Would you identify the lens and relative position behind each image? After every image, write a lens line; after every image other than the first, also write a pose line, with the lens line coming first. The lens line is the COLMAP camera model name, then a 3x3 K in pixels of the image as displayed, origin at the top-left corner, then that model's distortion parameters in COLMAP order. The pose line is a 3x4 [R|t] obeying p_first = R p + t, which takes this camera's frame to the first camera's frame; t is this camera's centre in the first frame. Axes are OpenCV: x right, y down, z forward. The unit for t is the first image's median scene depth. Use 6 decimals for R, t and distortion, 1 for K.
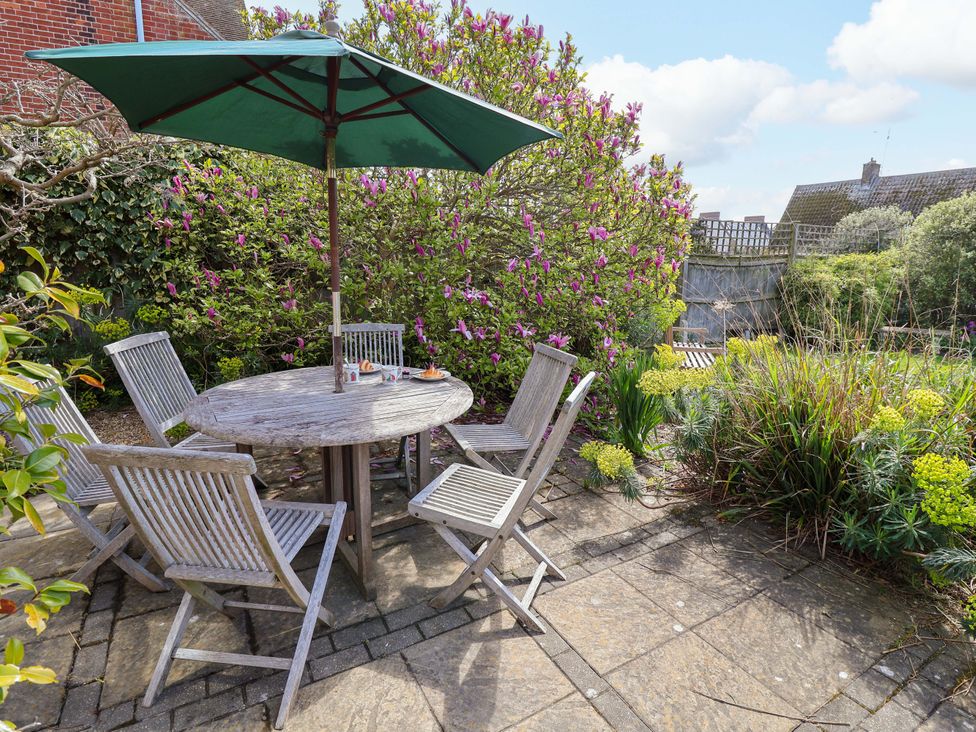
lens RADIAL K [[507.8, 0, 489.0], [0, 507.8, 351.8], [0, 0, 1]] dist [0.001489, -0.014933]
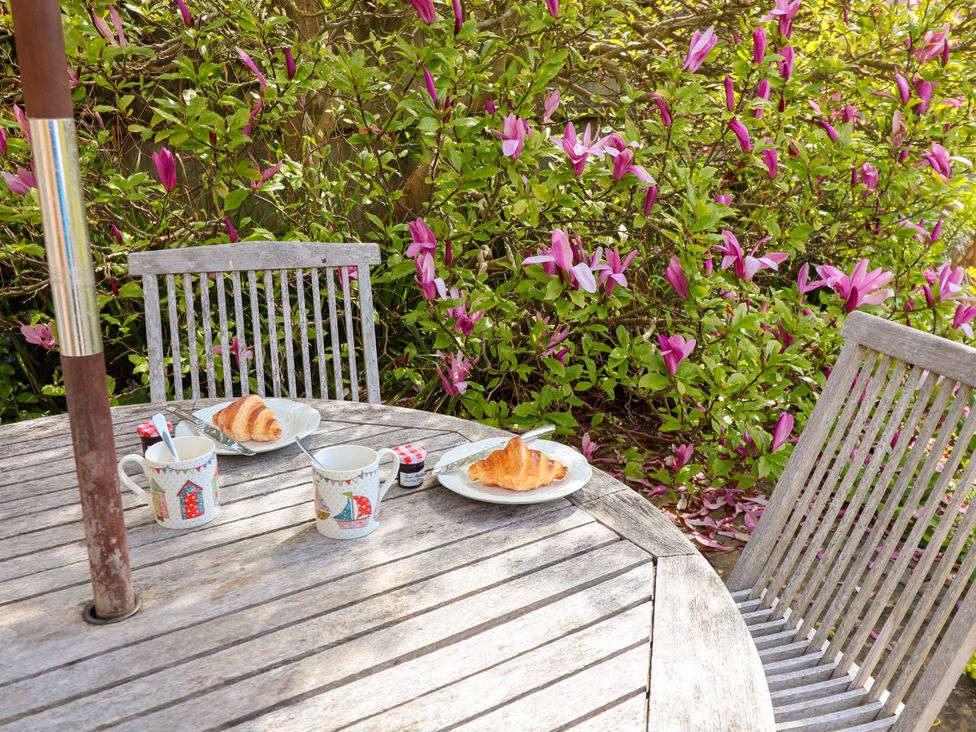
lens RADIAL K [[771.6, 0, 490.8], [0, 771.6, 349.1], [0, 0, 1]] dist [-0.005195, -0.003832]
pose [[0.999701, -0.010504, 0.022088, -0.102203], [0.007462, 0.991016, 0.133537, -0.049644], [-0.023292, -0.133332, 0.990798, 0.490591]]
